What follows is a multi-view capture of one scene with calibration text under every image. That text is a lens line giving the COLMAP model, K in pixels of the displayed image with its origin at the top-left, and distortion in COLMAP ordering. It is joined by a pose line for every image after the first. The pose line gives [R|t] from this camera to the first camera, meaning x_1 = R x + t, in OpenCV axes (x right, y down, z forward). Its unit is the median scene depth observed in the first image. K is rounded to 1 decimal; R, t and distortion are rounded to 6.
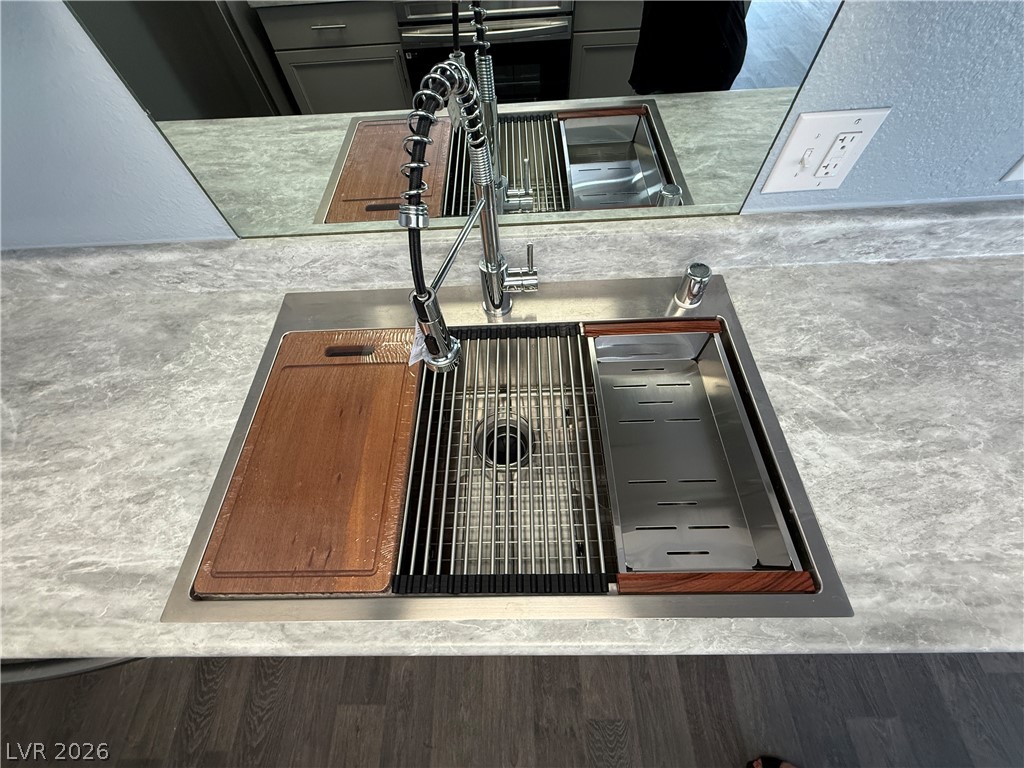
lens RADIAL K [[407.3, 0, 508.4], [0, 407.3, 383.5], [0, 0, 1]] dist [0.000686, 0.000191]
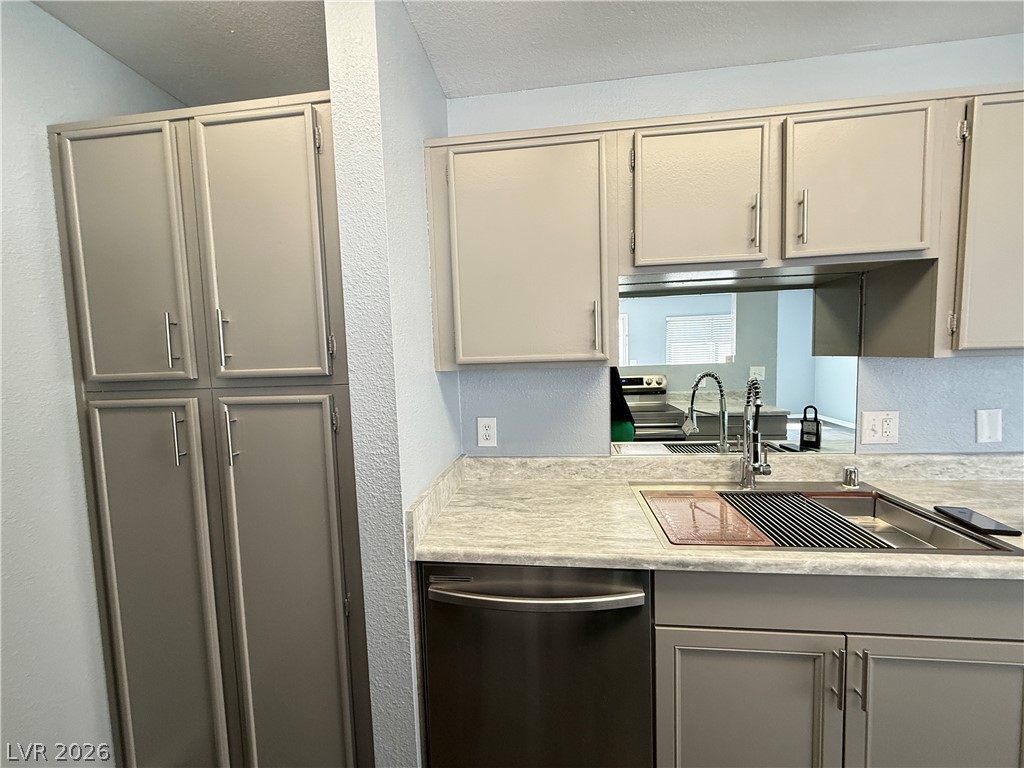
lens RADIAL K [[403.8, 0, 512.0], [0, 403.8, 384.0], [0, 0, 1]] dist [0.001098, 0.000058]
pose [[0.991569, 0.026349, -0.126876, -0.978186], [-0.117787, 0.591428, -0.797708, 1.288861], [0.054020, 0.805927, 0.589545, -0.662340]]
